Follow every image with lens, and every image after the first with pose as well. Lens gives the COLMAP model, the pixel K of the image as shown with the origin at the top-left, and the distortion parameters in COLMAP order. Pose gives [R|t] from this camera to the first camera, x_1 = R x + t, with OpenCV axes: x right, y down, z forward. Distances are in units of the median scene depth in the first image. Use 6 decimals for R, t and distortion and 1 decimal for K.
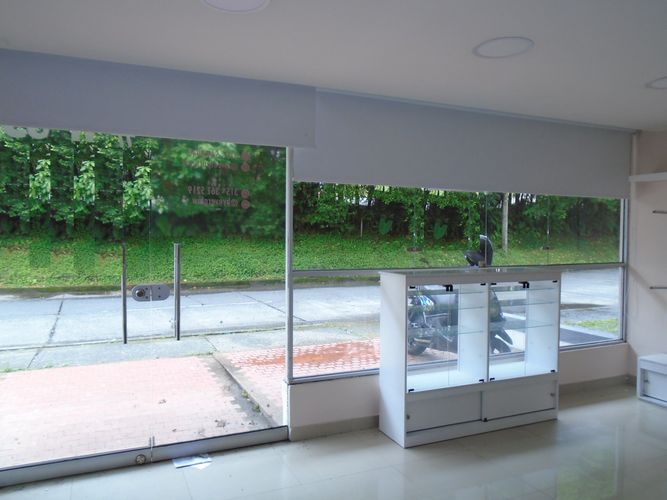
lens RADIAL K [[518.0, 0, 328.8], [0, 518.0, 249.9], [0, 0, 1]] dist [-0.014491, 0.016408]
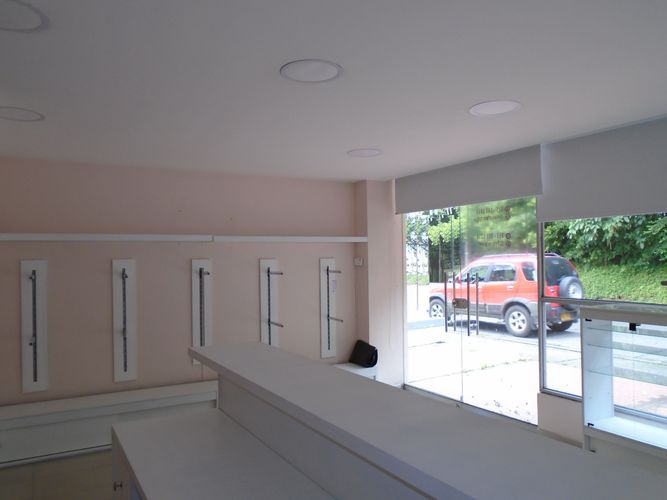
lens RADIAL K [[518.0, 0, 333.7], [0, 518.0, 251.4], [0, 0, 1]] dist [-0.014491, 0.016408]
pose [[0.109722, -0.025547, -0.993634, 0.919785], [-0.013597, 0.999538, -0.027200, -0.019788], [0.993869, 0.016494, 0.109324, 0.341700]]
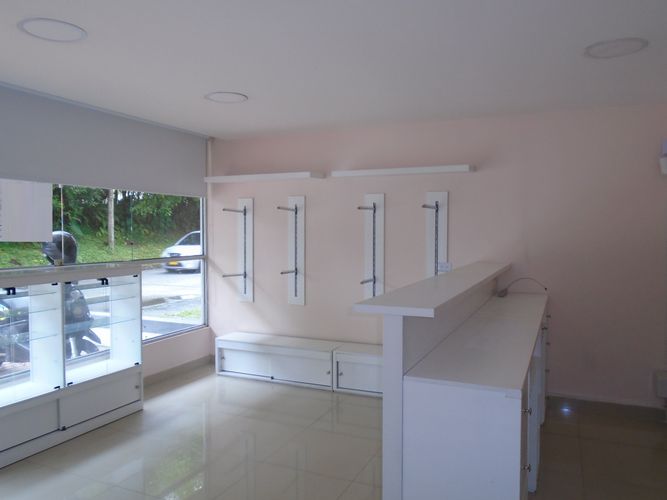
lens RADIAL K [[518.0, 0, 327.5], [0, 518.0, 250.1], [0, 0, 1]] dist [-0.014491, 0.016408]
pose [[0.751536, -0.031839, 0.658924, 0.043154], [0.027443, 0.999479, 0.016995, 0.002586], [-0.659122, 0.005311, 0.752018, -0.014487]]
